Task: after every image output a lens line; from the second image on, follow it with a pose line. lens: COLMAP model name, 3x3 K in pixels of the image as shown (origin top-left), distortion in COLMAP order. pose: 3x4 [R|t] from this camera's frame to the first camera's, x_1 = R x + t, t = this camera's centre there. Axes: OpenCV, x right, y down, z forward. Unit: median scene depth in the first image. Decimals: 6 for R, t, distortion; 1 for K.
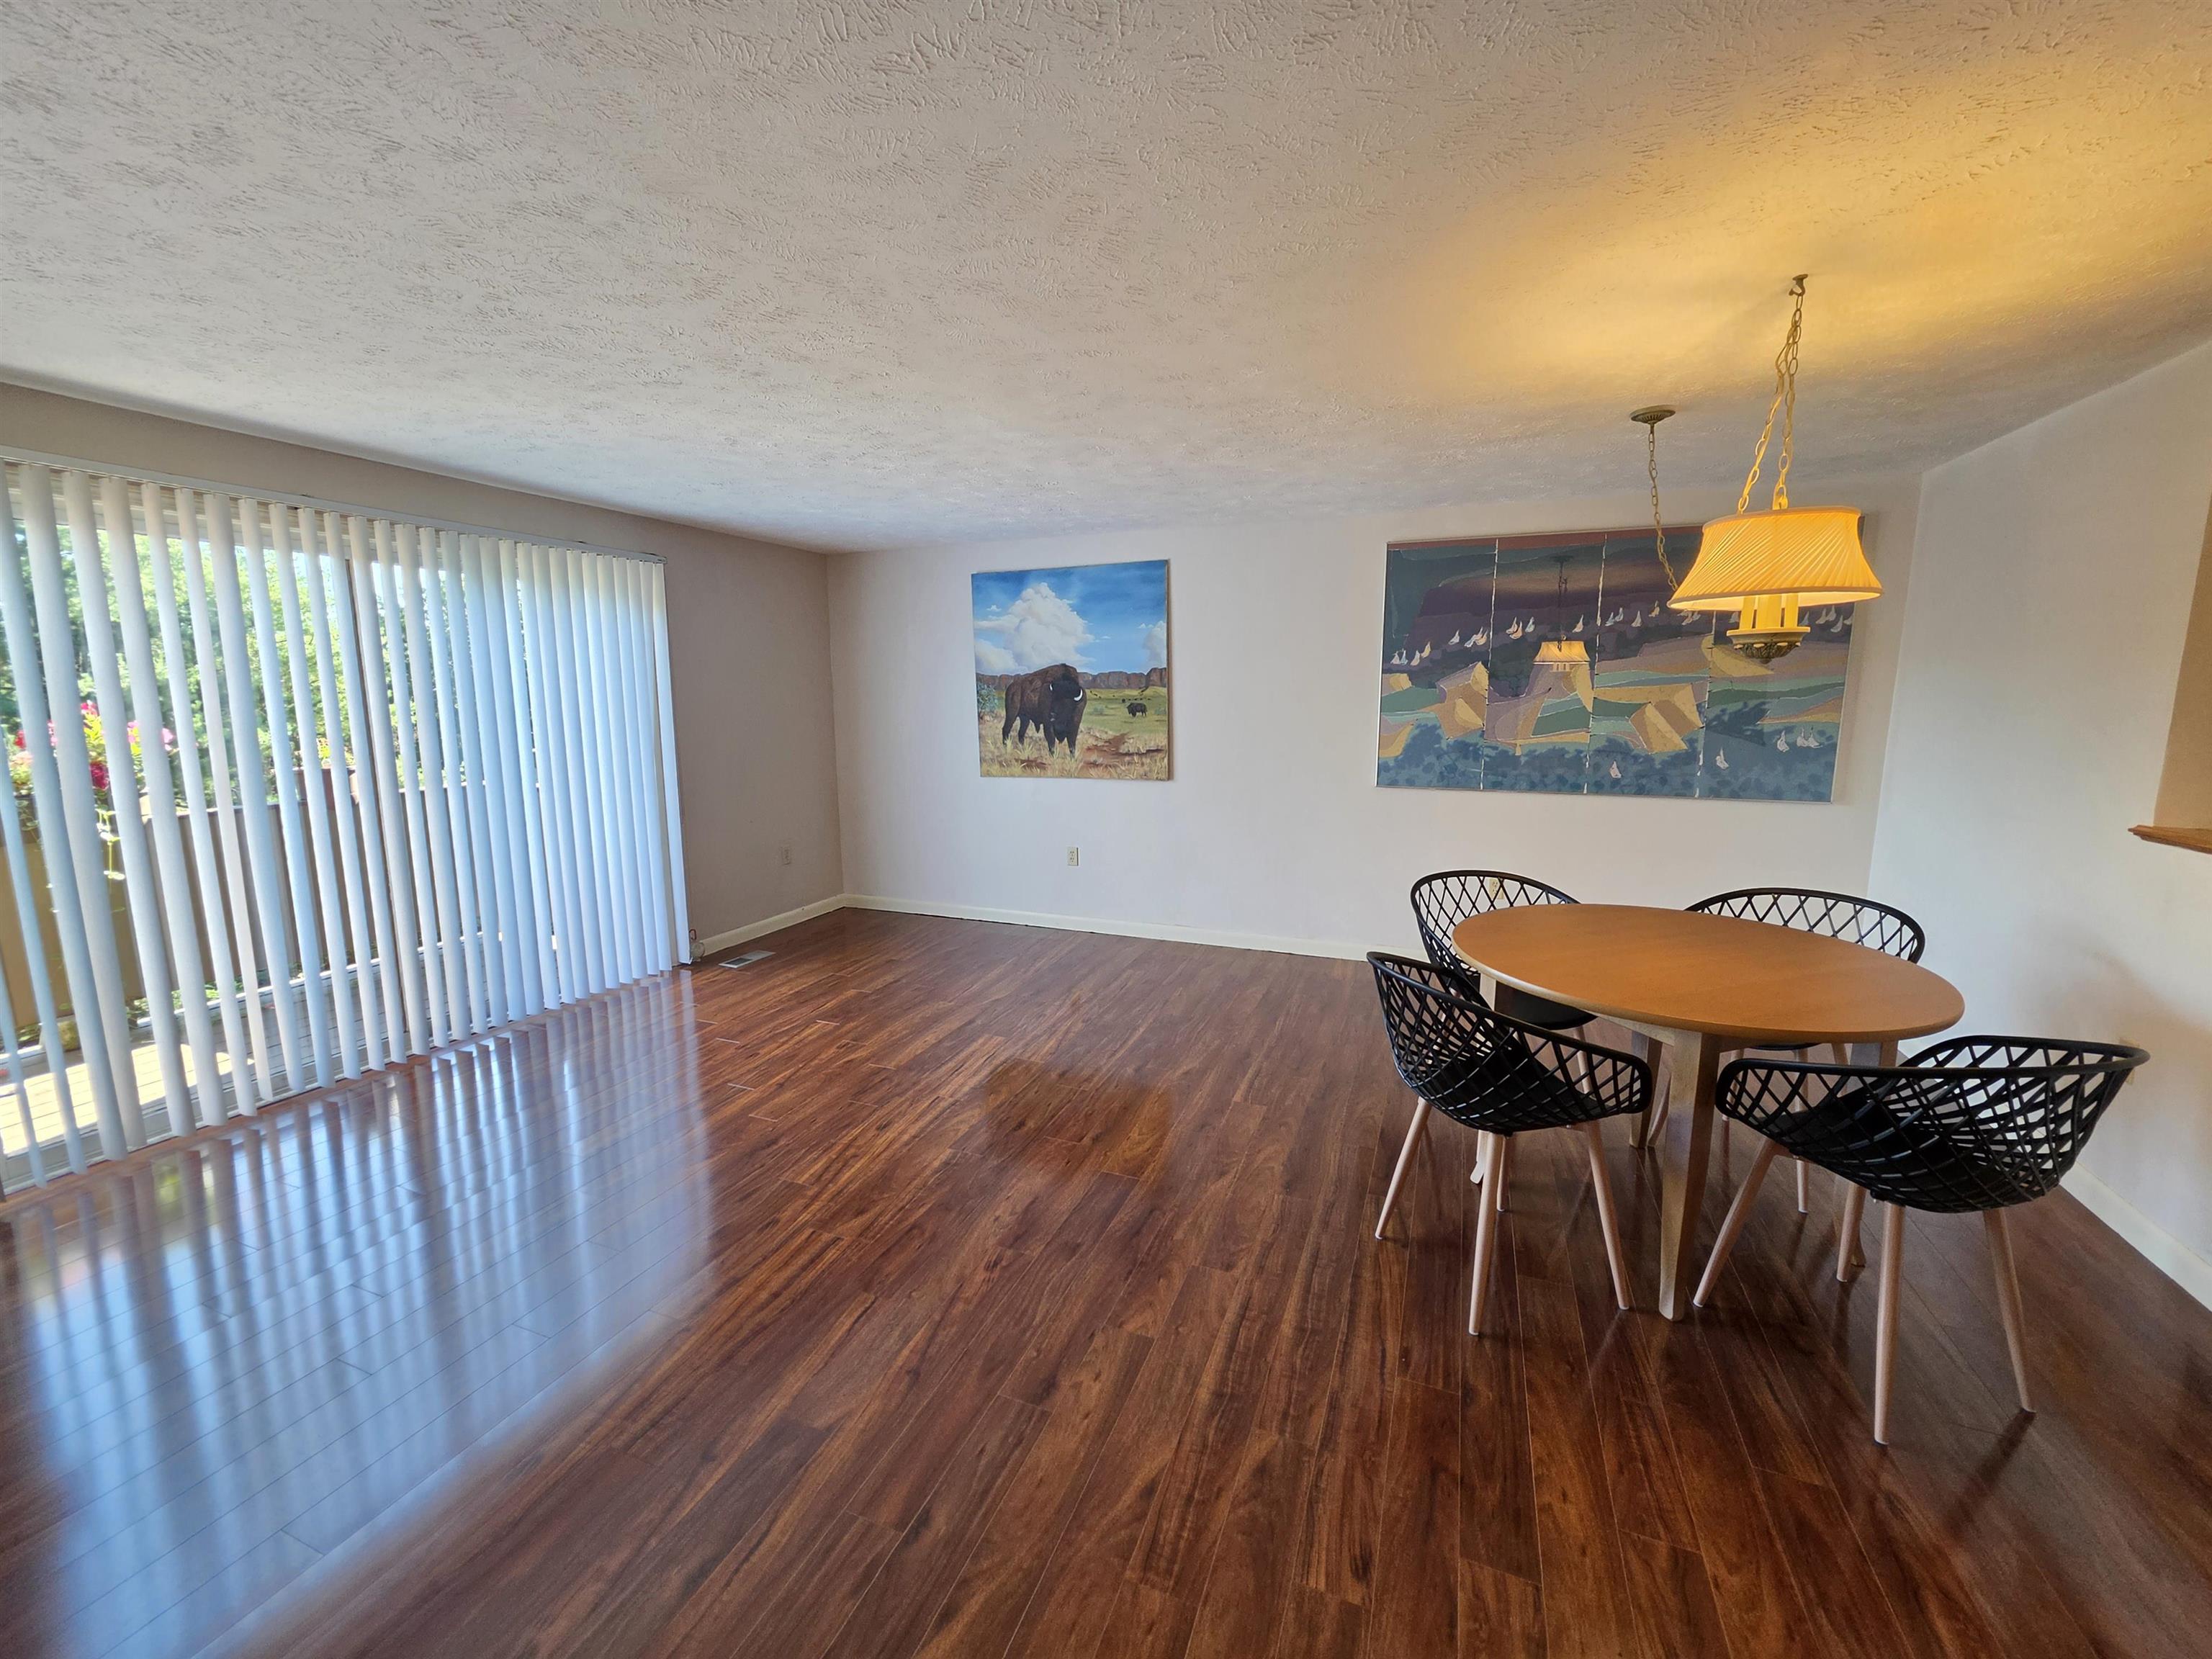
lens RADIAL K [[885.0, 0, 1104.4], [0, 885.0, 829.8], [0, 0, 1]] dist [-0.005498, 0.001352]
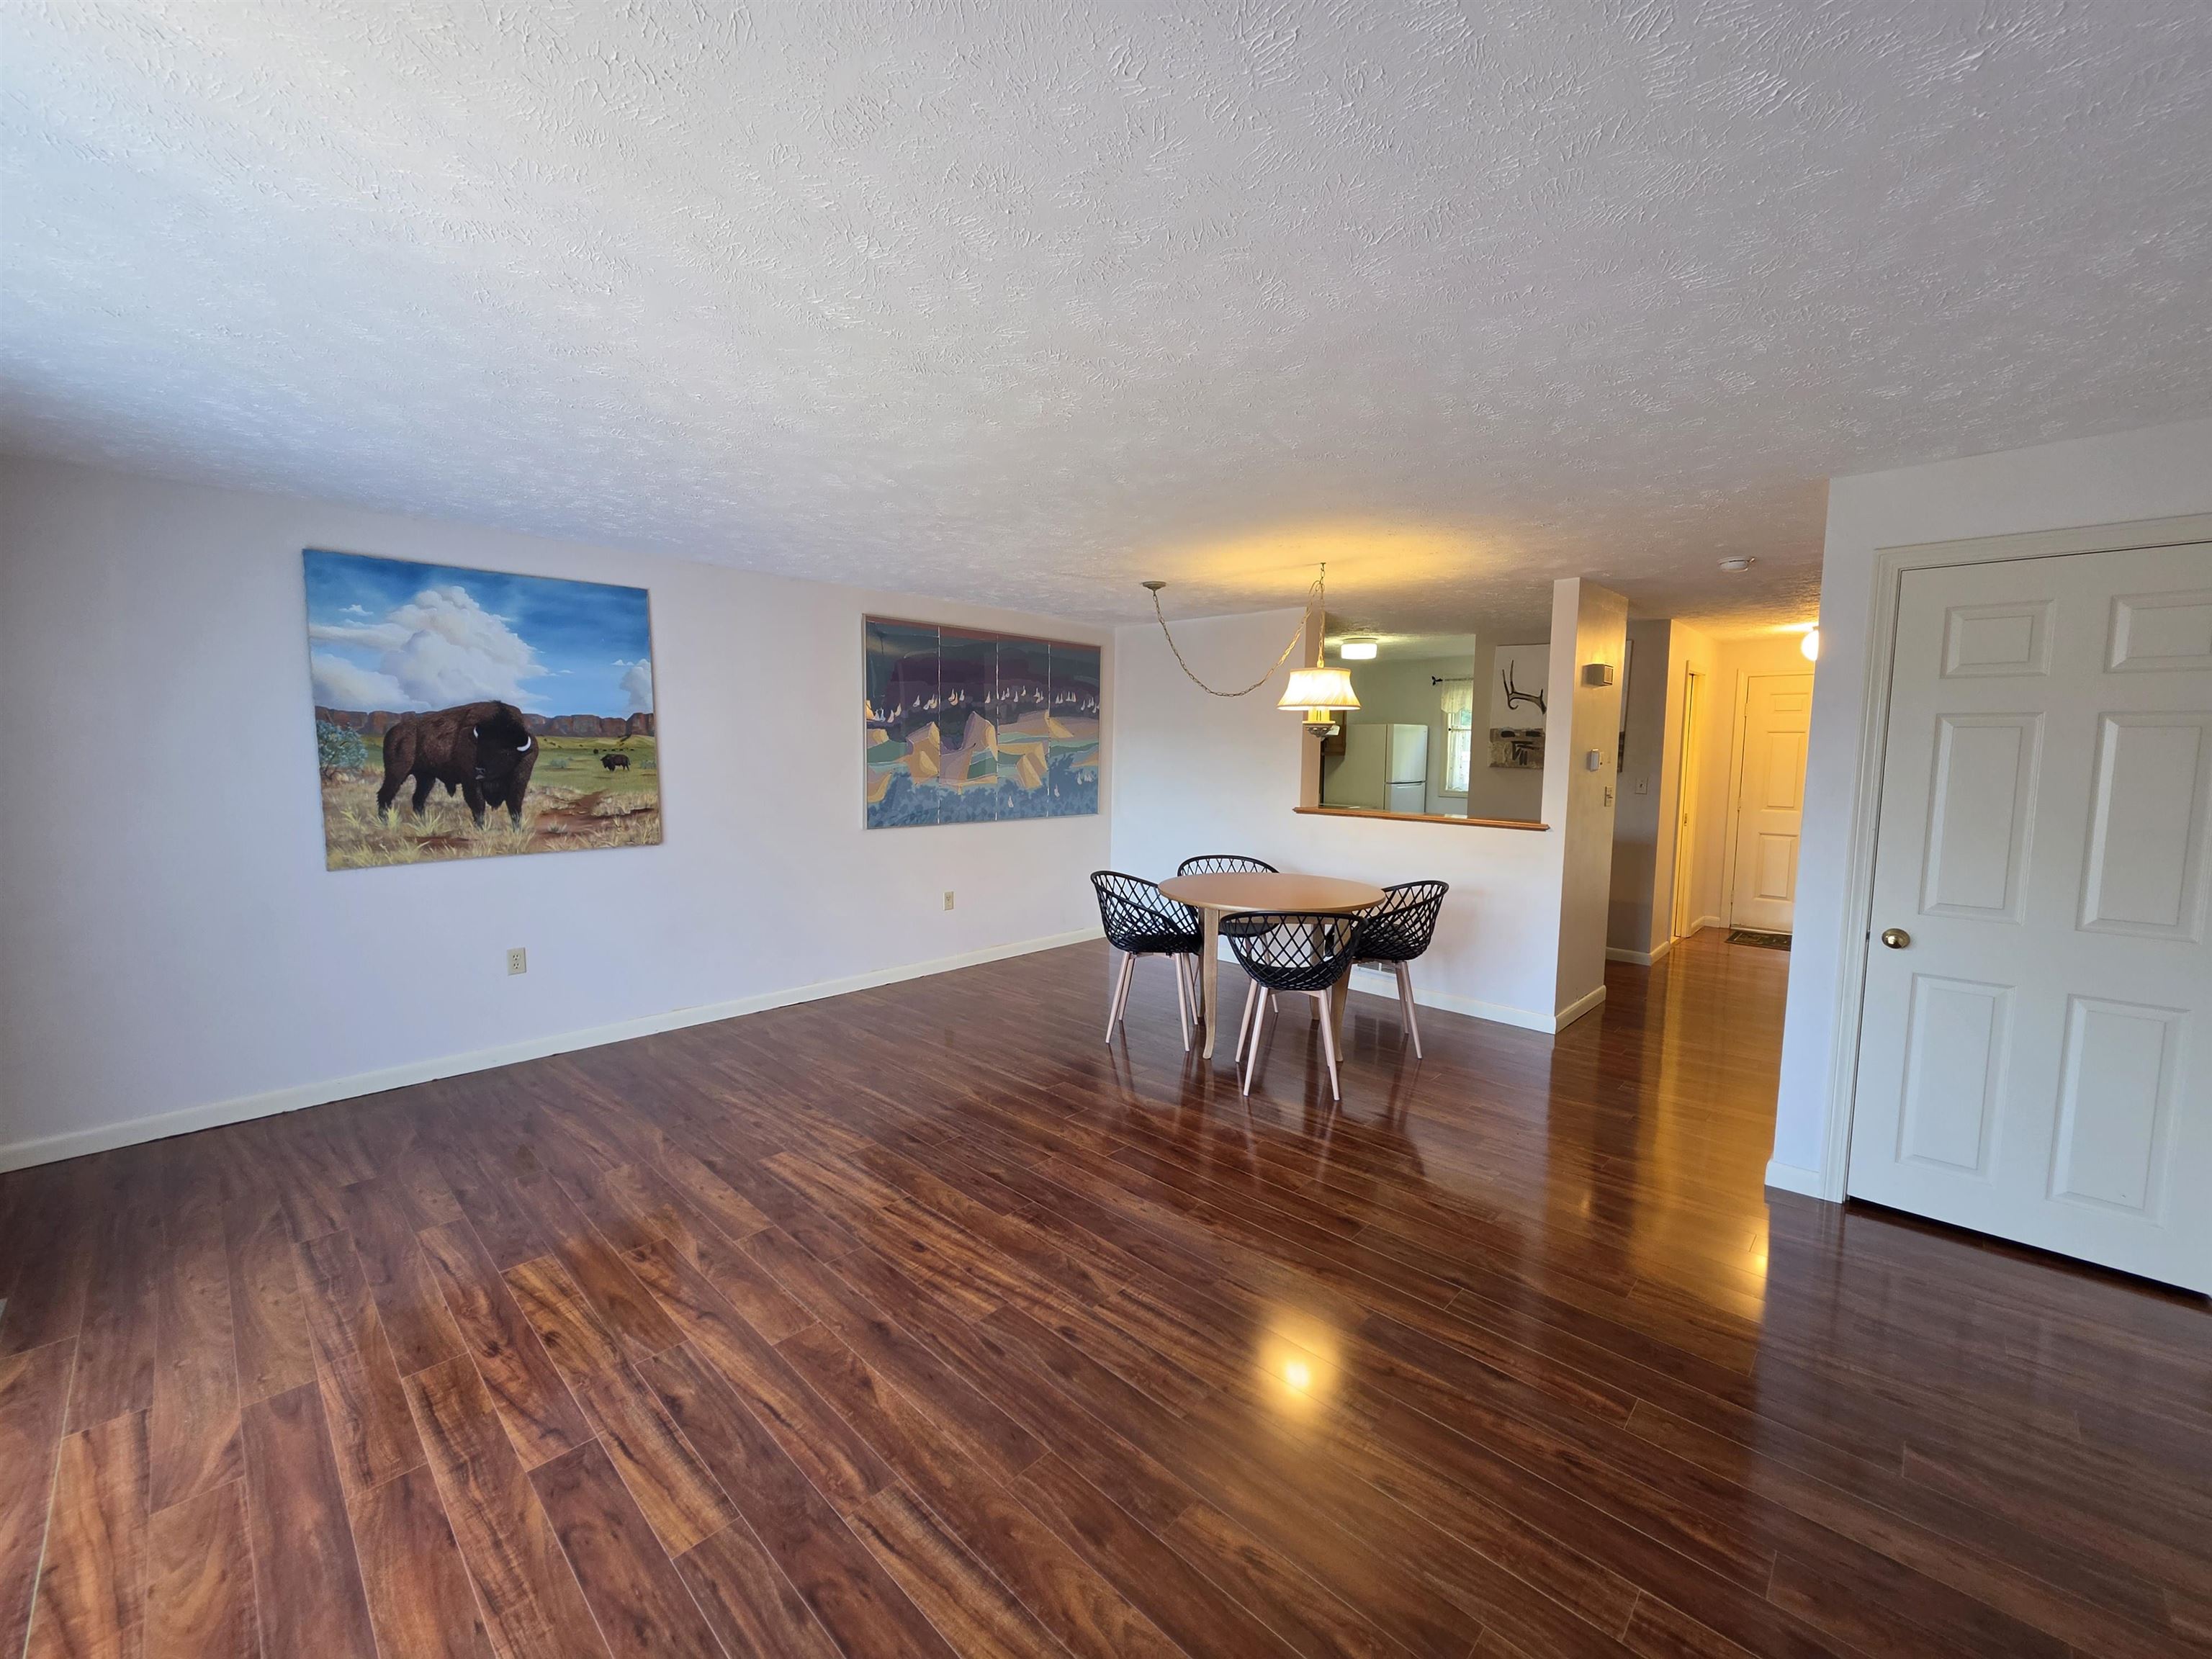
lens RADIAL K [[885.0, 0, 1107.8], [0, 885.0, 830.6], [0, 0, 1]] dist [-0.005498, 0.001352]
pose [[0.365689, -0.079522, 0.927334, -0.614344], [0.129221, 0.991032, 0.034027, -0.045592], [-0.921723, 0.107387, 0.372685, 0.304202]]
